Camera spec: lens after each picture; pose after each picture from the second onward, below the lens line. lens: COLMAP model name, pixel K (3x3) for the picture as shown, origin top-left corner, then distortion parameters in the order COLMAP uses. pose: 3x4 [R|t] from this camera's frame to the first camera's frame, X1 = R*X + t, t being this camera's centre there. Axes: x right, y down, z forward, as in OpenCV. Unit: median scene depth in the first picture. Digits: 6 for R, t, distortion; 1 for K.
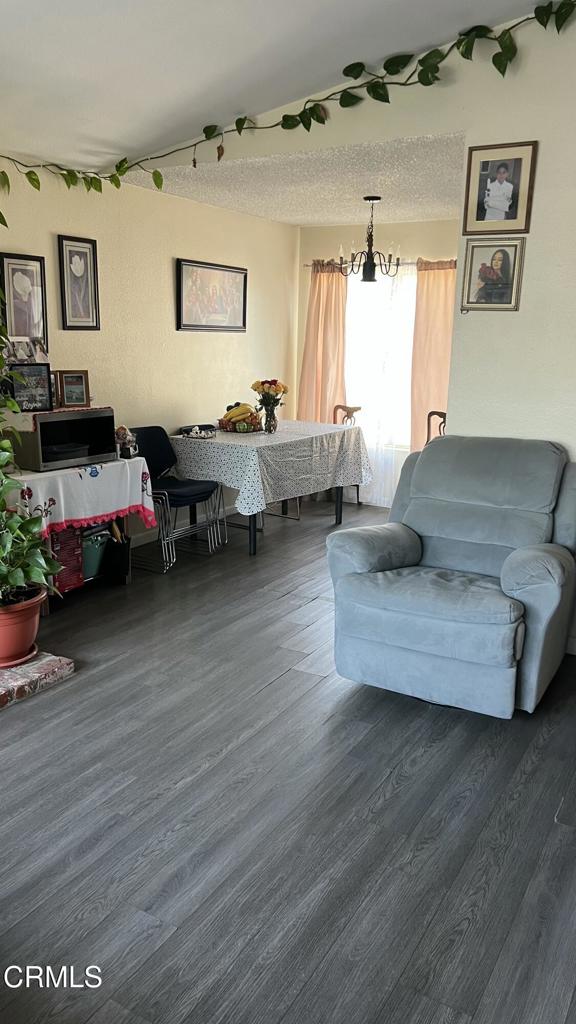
lens RADIAL K [[775.9, 0, 291.6], [0, 775.9, 509.5], [0, 0, 1]] dist [0.067647, -0.072460]
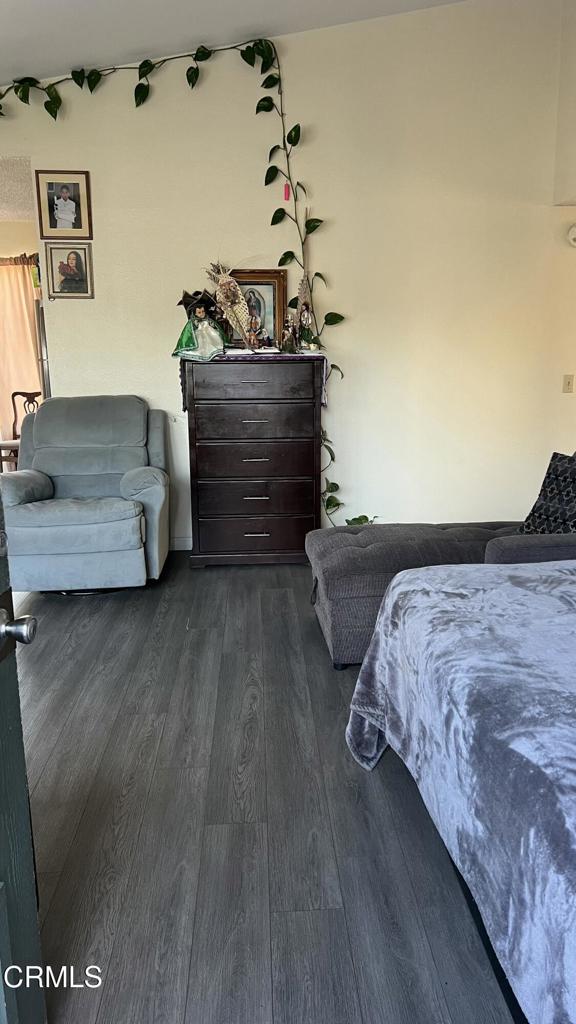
lens RADIAL K [[775.9, 0, 296.6], [0, 775.9, 507.1], [0, 0, 1]] dist [0.067647, -0.072460]
pose [[0.838496, -0.150383, 0.523745, -0.176266], [0.149630, 0.987760, 0.044064, 0.090011], [-0.523961, 0.041420, 0.850735, -0.298125]]
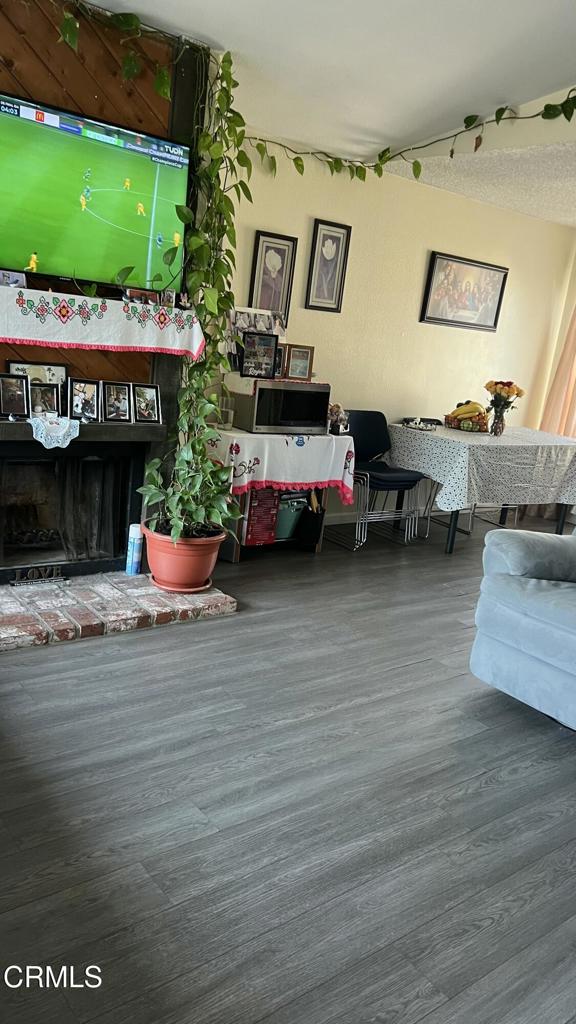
lens RADIAL K [[775.9, 0, 299.2], [0, 775.9, 521.5], [0, 0, 1]] dist [0.067647, -0.072460]
pose [[0.926871, 0.182232, -0.328178, 0.138150], [-0.180466, 0.982918, 0.036109, 0.027001], [0.329153, 0.025756, 0.943925, -0.005781]]
